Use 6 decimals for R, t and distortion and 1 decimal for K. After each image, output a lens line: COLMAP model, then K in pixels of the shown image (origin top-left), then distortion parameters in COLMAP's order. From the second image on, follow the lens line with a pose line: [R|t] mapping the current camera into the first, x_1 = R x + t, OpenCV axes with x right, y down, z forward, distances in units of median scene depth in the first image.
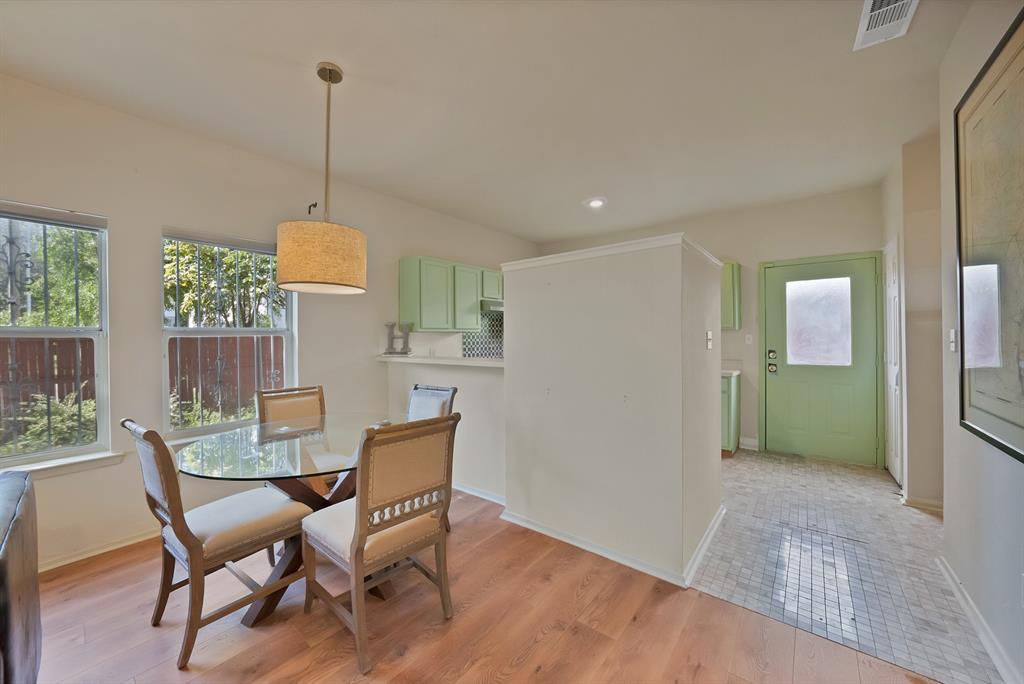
lens RADIAL K [[369.0, 0, 510.8], [0, 369.0, 342.9], [0, 0, 1]] dist [-0.025138, 0.004121]
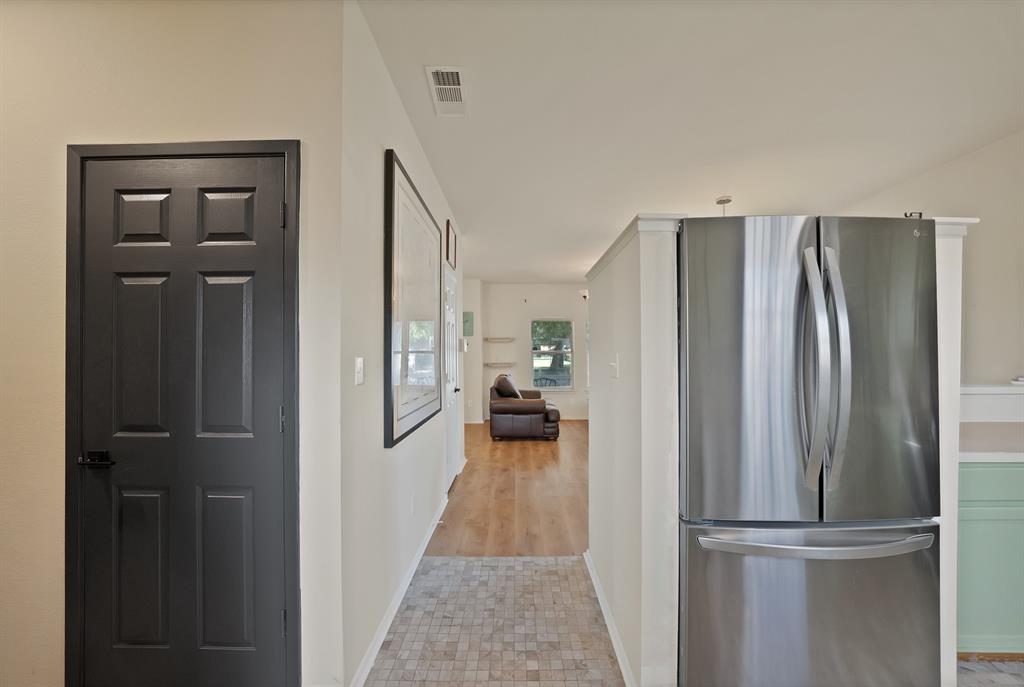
lens RADIAL K [[369.0, 0, 512.4], [0, 369.0, 349.3], [0, 0, 1]] dist [-0.025138, 0.004121]
pose [[-0.781359, 0.006620, -0.624046, 0.690140], [0.005789, 0.999978, 0.003360, -0.026358], [0.624055, -0.000988, -0.781380, 0.862302]]
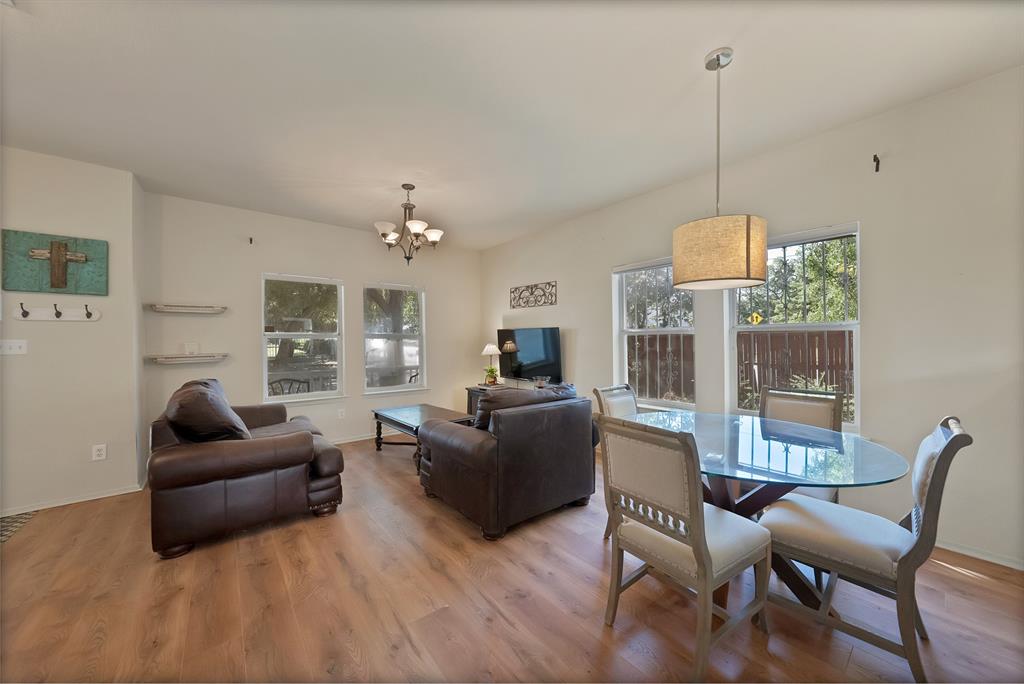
lens RADIAL K [[369.0, 0, 515.2], [0, 369.0, 336.2], [0, 0, 1]] dist [-0.025138, 0.004121]
pose [[-0.203830, 0.005386, -0.978992, 0.286348], [-0.002431, 0.999979, 0.006008, -0.007388], [0.979003, 0.003604, -0.203812, 0.337351]]
